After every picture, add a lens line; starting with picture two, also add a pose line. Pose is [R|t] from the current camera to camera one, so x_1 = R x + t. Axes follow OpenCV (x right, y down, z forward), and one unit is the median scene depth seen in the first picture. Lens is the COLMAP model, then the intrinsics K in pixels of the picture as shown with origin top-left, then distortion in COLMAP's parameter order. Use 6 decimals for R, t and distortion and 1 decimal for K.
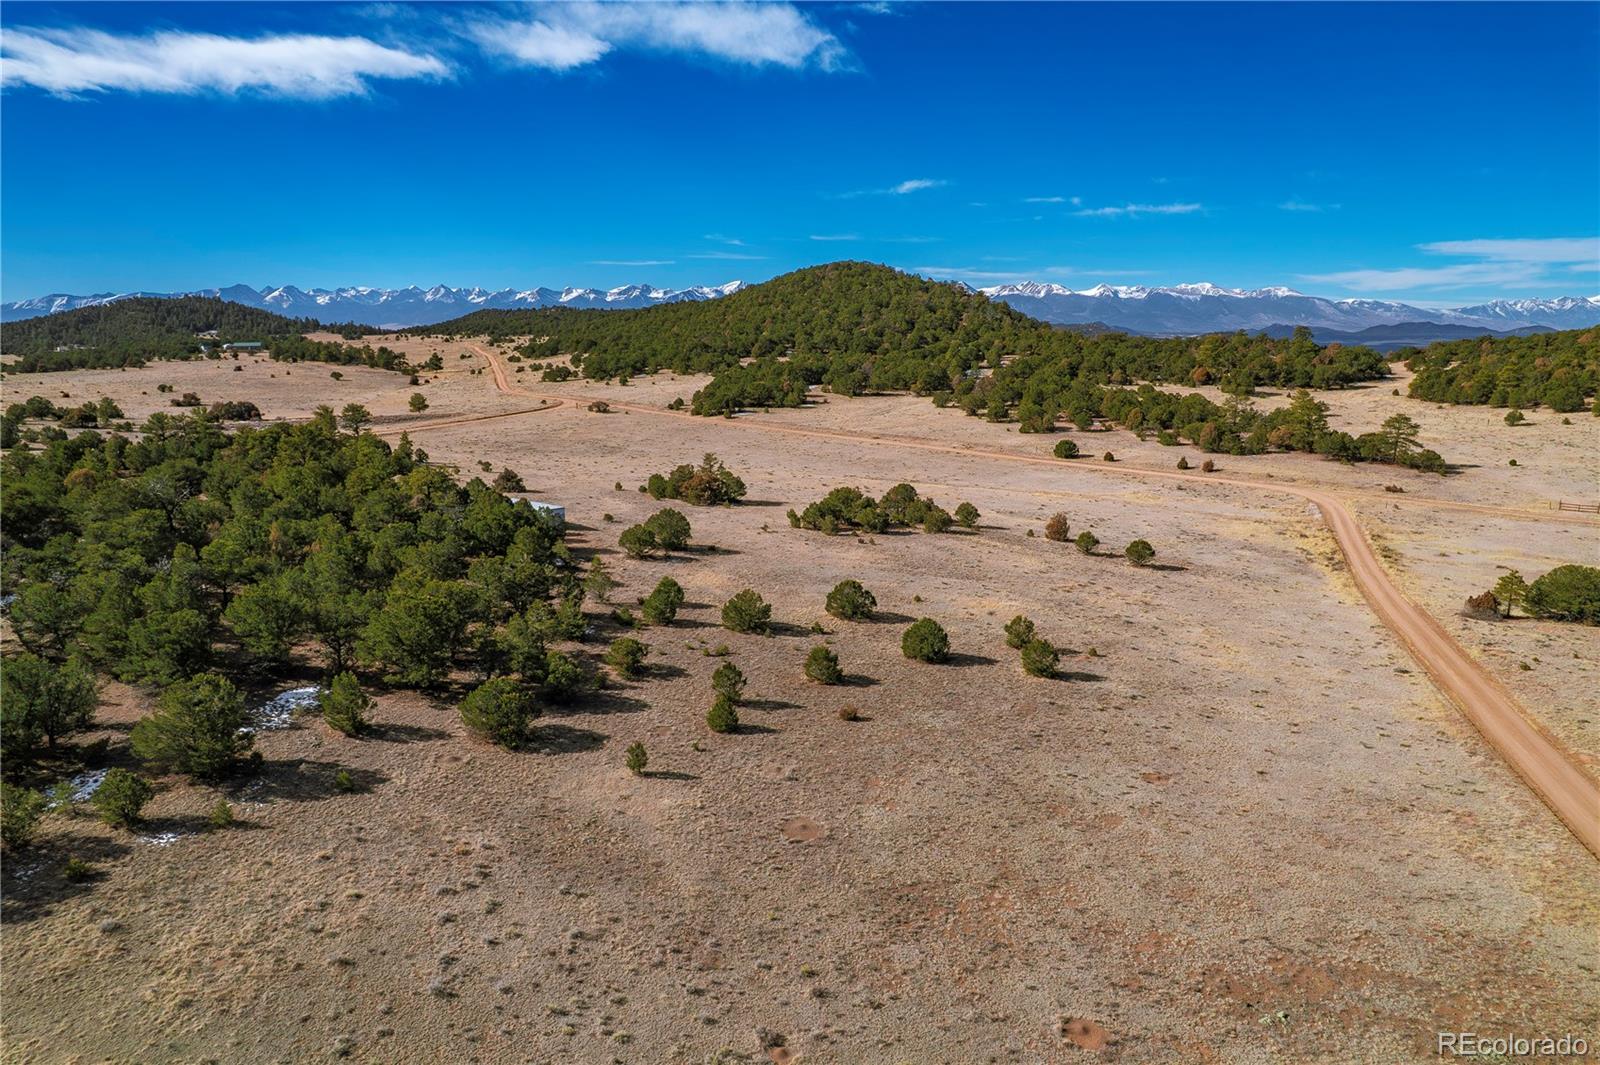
lens RADIAL K [[1036.5, 0, 809.9], [0, 1036.5, 526.9], [0, 0, 1]] dist [-0.072140, 0.063554]
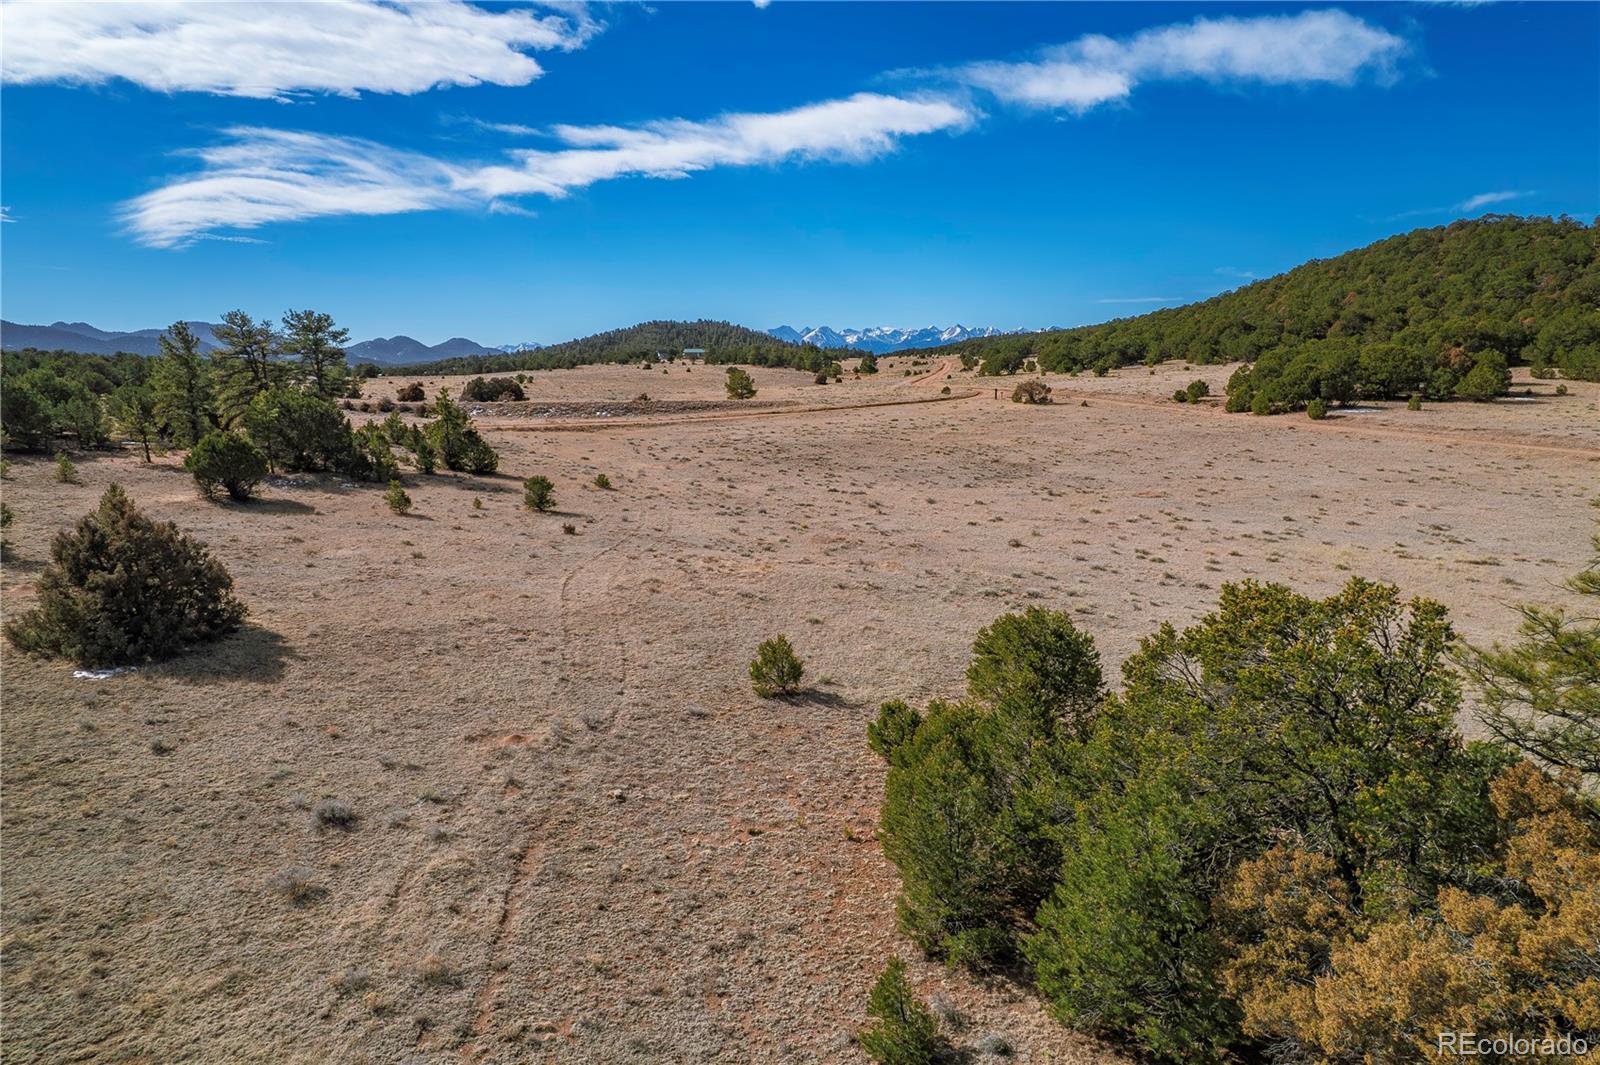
lens RADIAL K [[1036.5, 0, 808.7], [0, 1036.5, 522.6], [0, 0, 1]] dist [-0.072140, 0.063554]
pose [[0.887343, 0.068757, -0.455954, -0.092118], [-0.087832, 0.995919, -0.020750, -0.045812], [0.452667, 0.058460, 0.889761, 0.694748]]
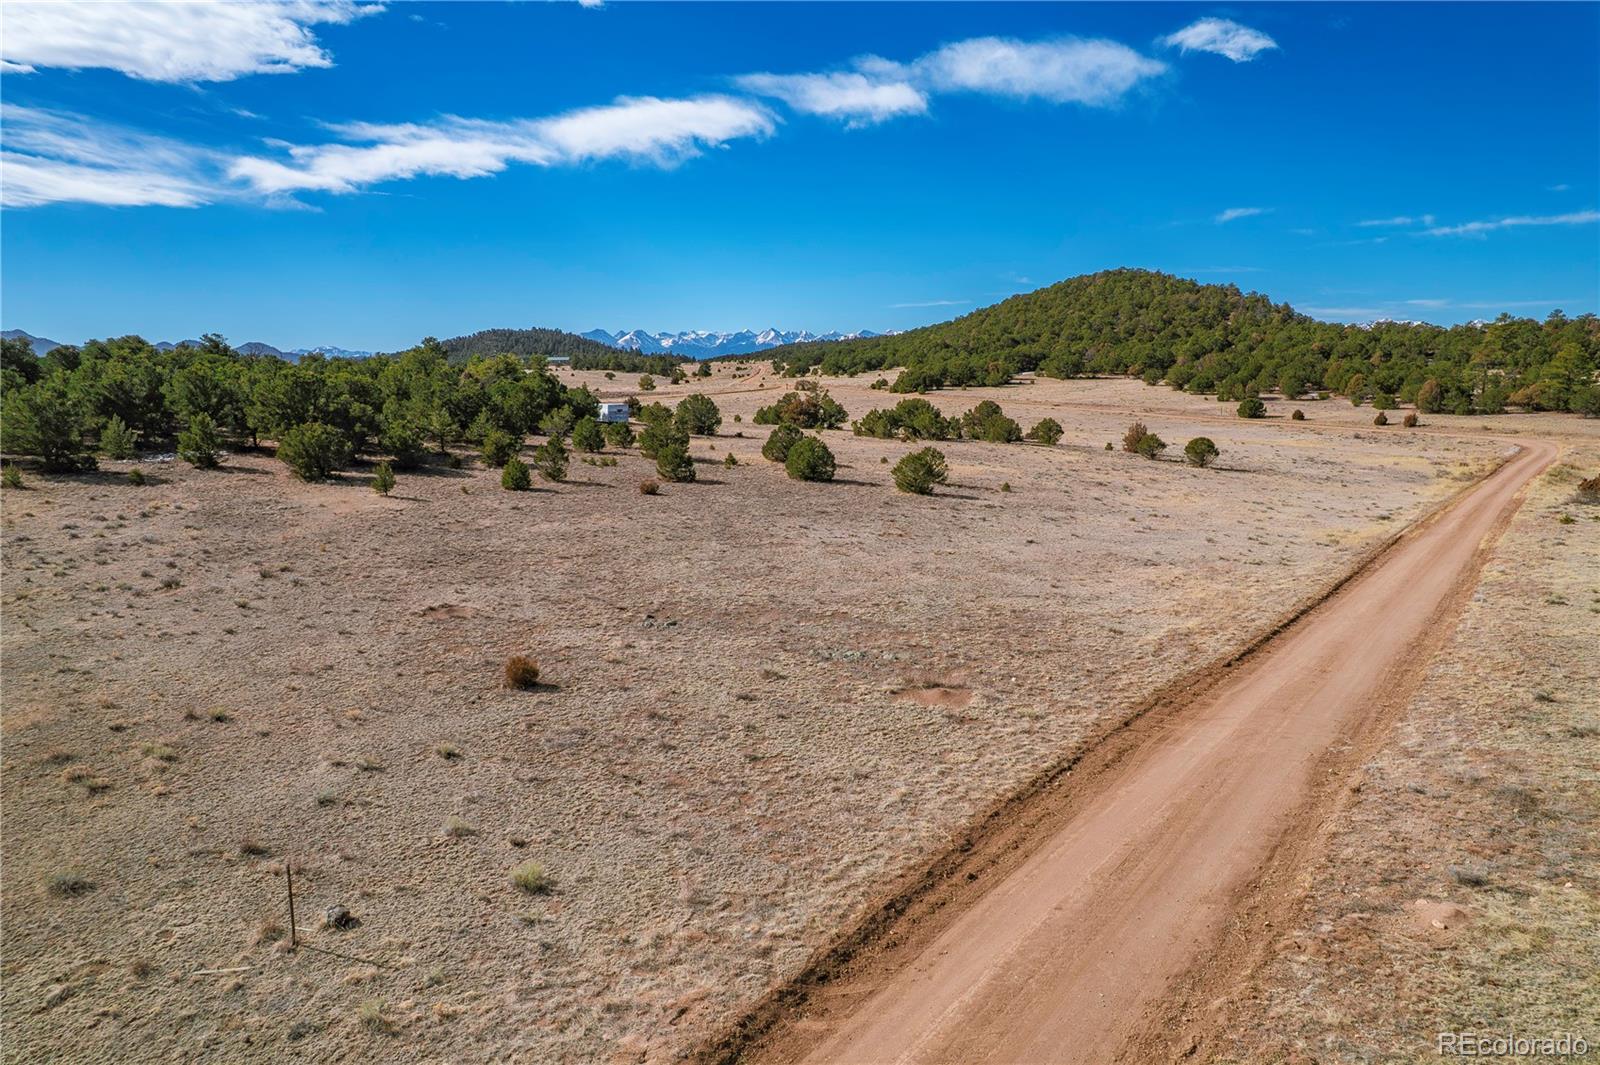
lens RADIAL K [[1036.5, 0, 811.7], [0, 1036.5, 529.5], [0, 0, 1]] dist [-0.072140, 0.063554]
pose [[0.955143, 0.039838, -0.293454, 0.150029], [-0.050578, 0.998296, -0.029096, 0.075541], [0.291795, 0.042633, 0.955530, 0.041285]]
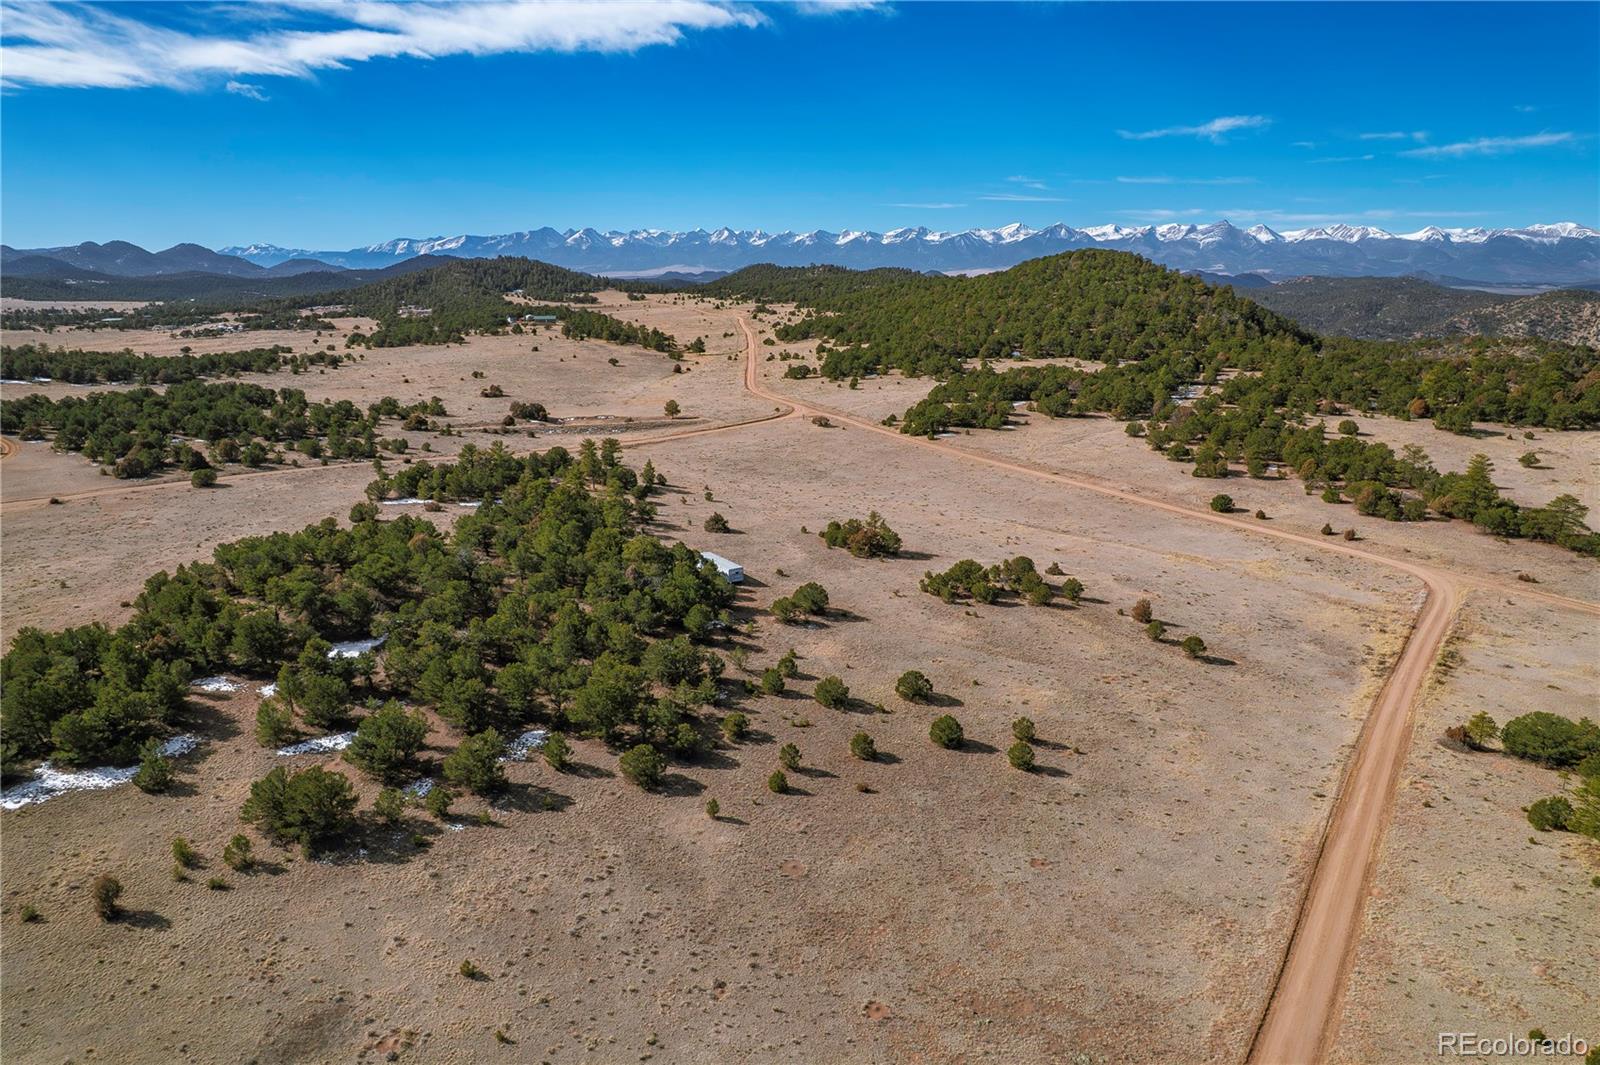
lens RADIAL K [[1036.5, 0, 807.7], [0, 1036.5, 541.4], [0, 0, 1]] dist [-0.072140, 0.063554]
pose [[0.966214, 0.070769, -0.247835, 0.099655], [-0.054053, 0.995820, 0.073625, -0.092162], [0.252009, -0.057741, 0.966001, -0.150455]]
